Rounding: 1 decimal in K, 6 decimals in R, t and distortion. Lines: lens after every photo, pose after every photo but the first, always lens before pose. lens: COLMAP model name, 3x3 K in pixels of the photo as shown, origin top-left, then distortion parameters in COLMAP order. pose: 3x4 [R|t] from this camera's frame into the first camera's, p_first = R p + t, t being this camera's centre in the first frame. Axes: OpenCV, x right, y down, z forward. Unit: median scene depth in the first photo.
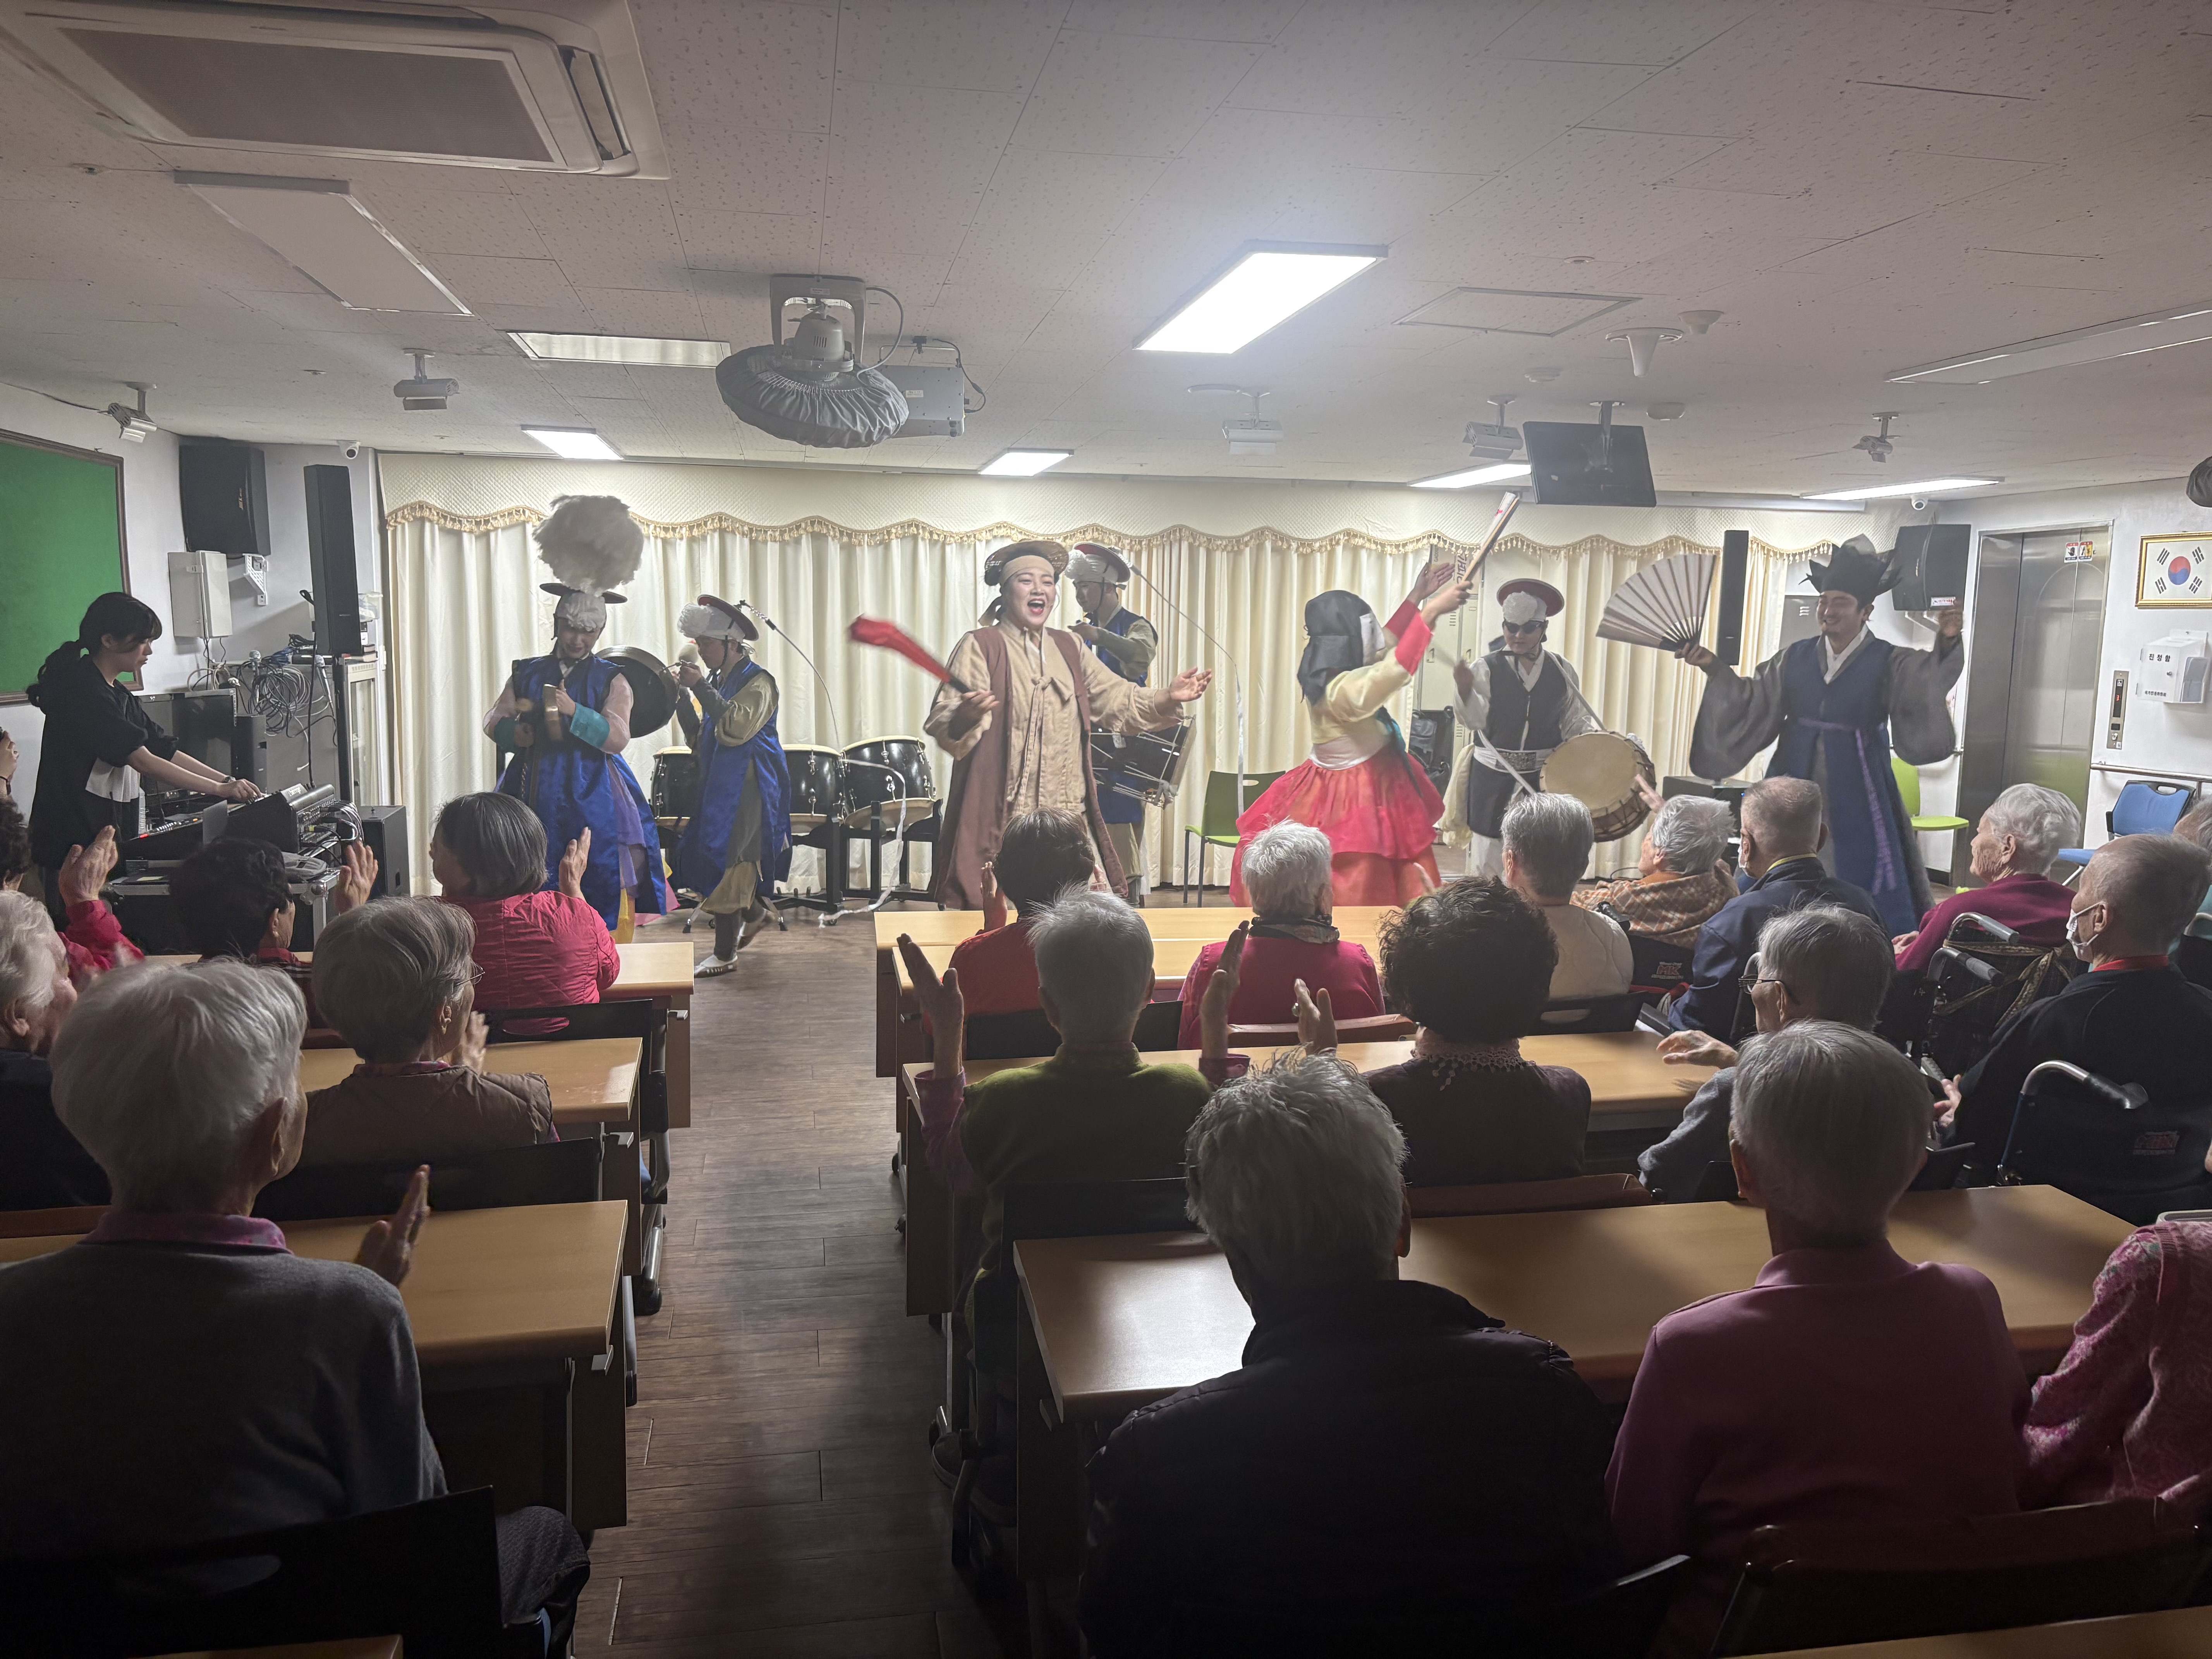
lens RADIAL K [[1649.8, 0, 1101.9], [0, 1649.8, 821.2], [0, 0, 1]] dist [0.035379, -0.004726]
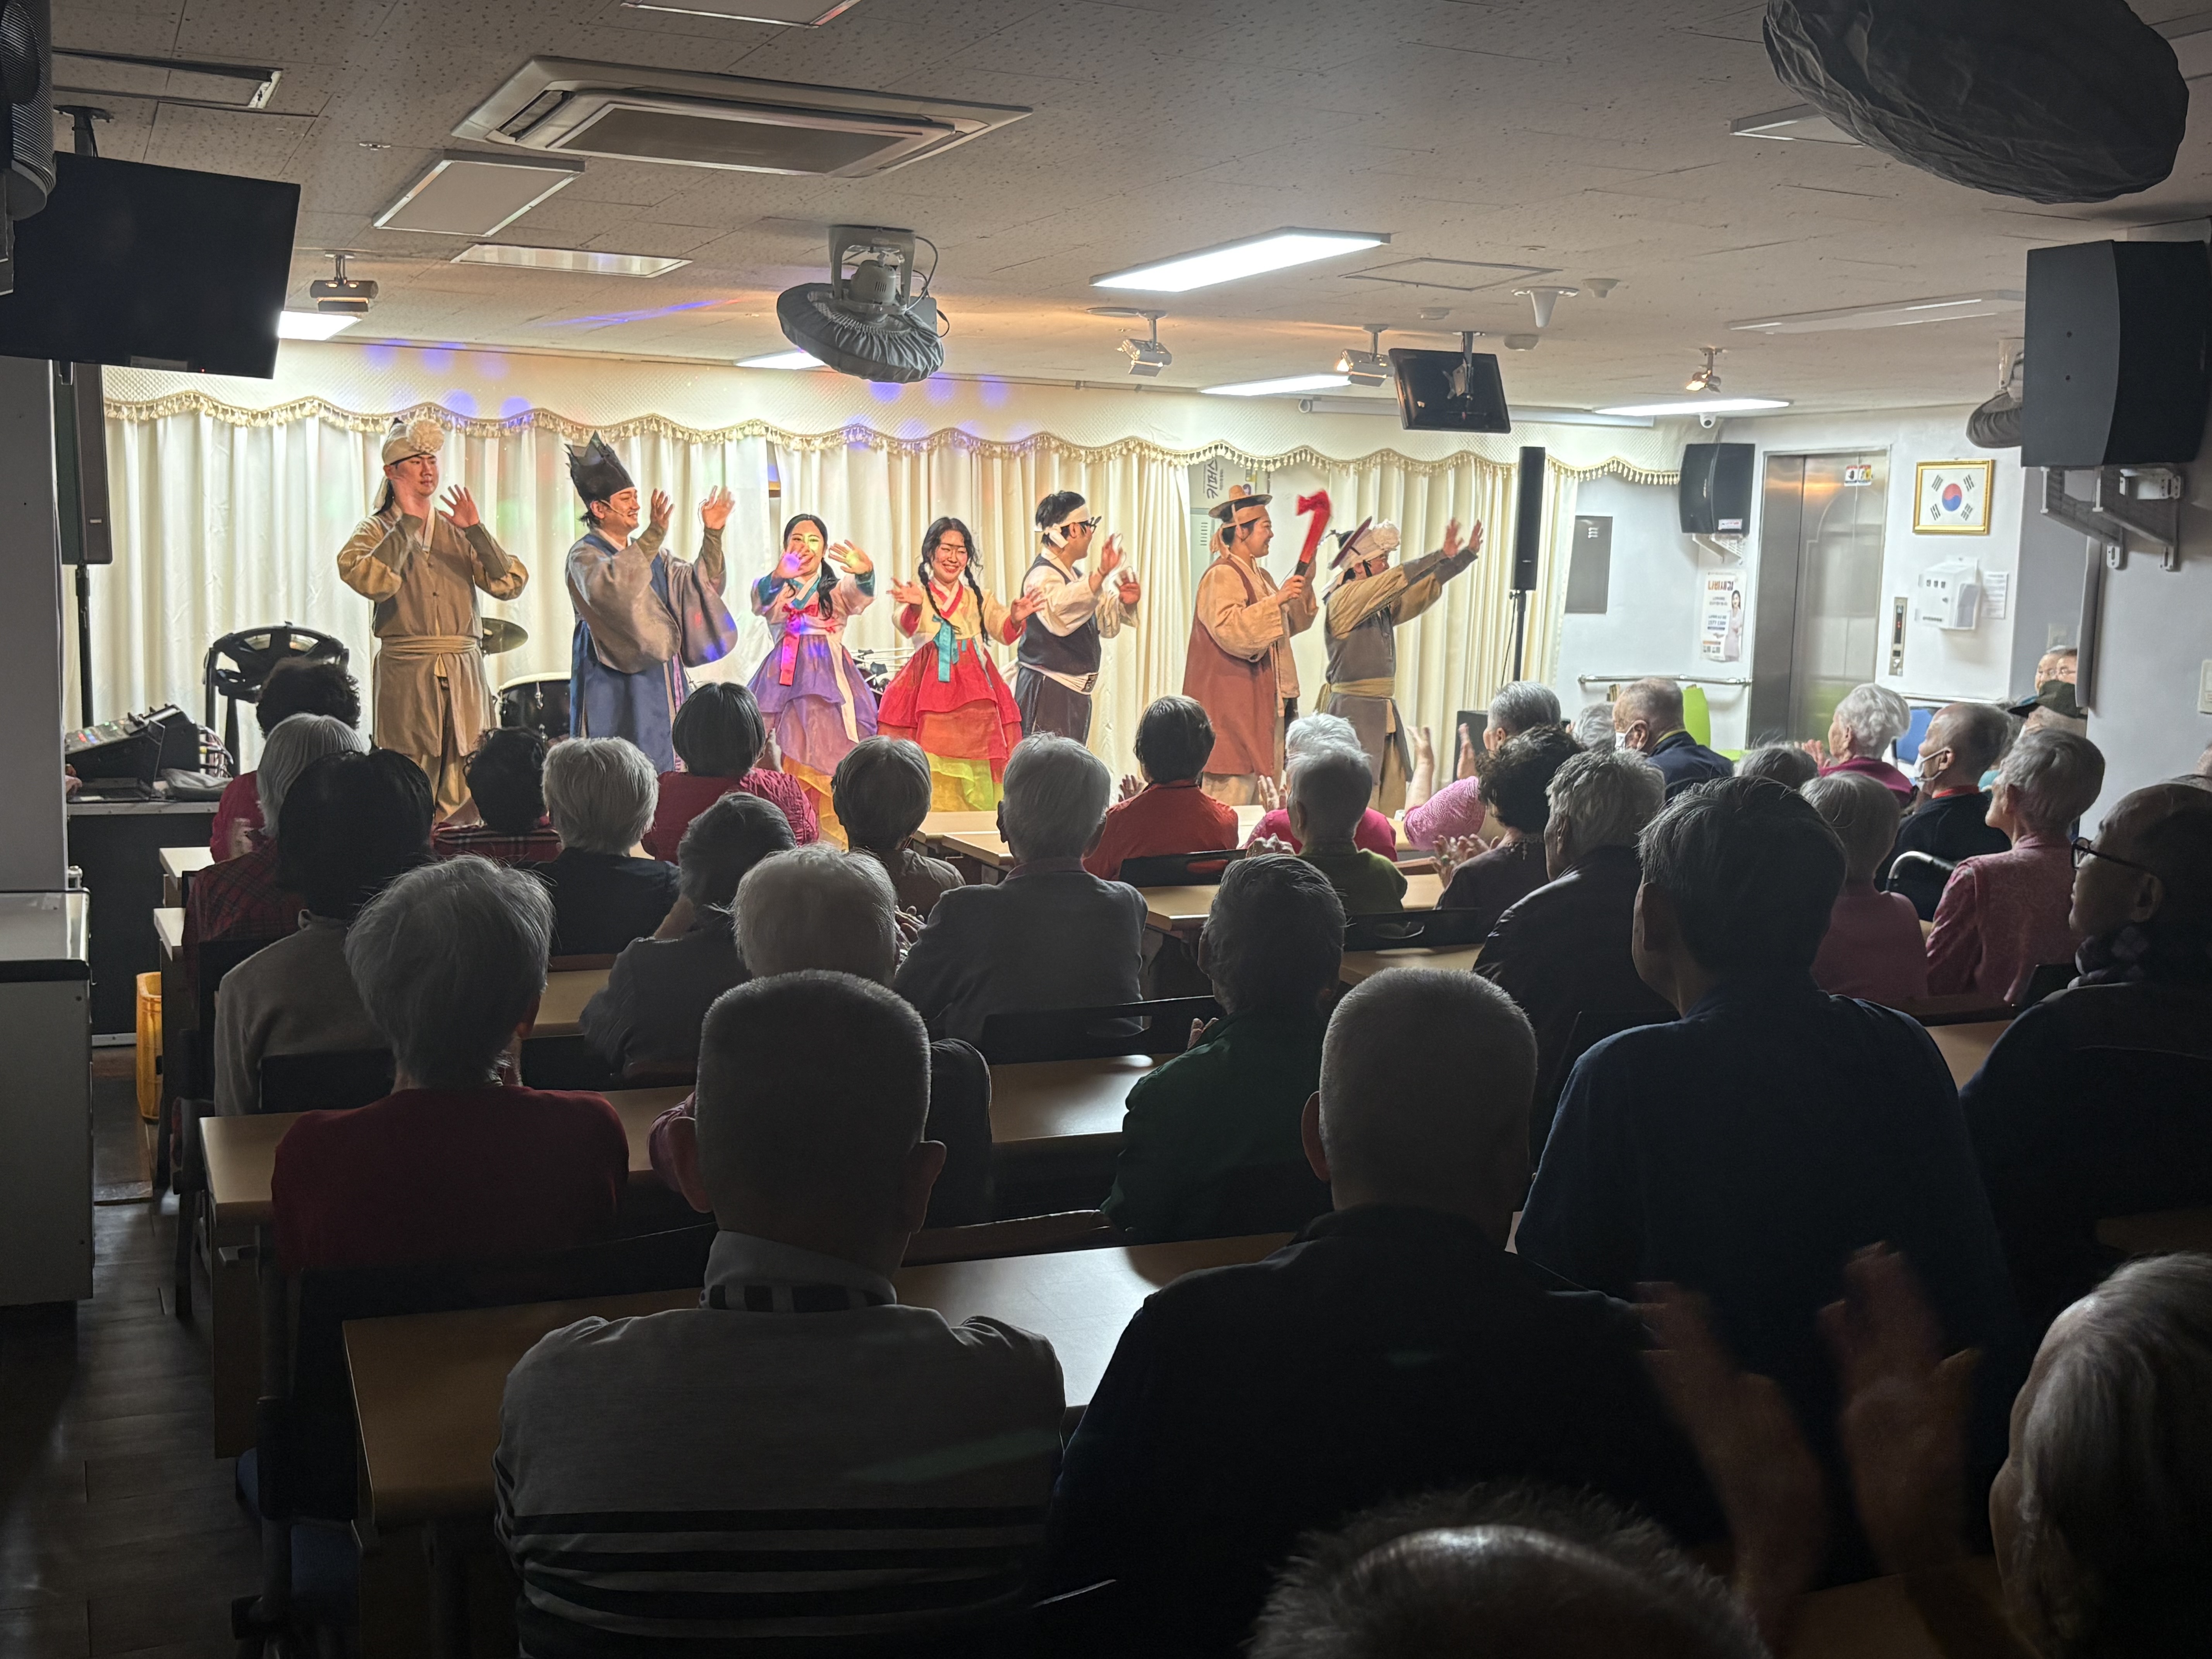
lens RADIAL K [[2295.4, 0, 1108.6], [0, 2295.4, 837.6], [0, 0, 1]] dist [0.069652, 0.000000]
pose [[0.973401, -0.019762, 0.228253, -0.166987], [0.017100, 0.999761, 0.013633, 0.026331], [-0.228468, -0.009367, 0.973506, -0.236046]]
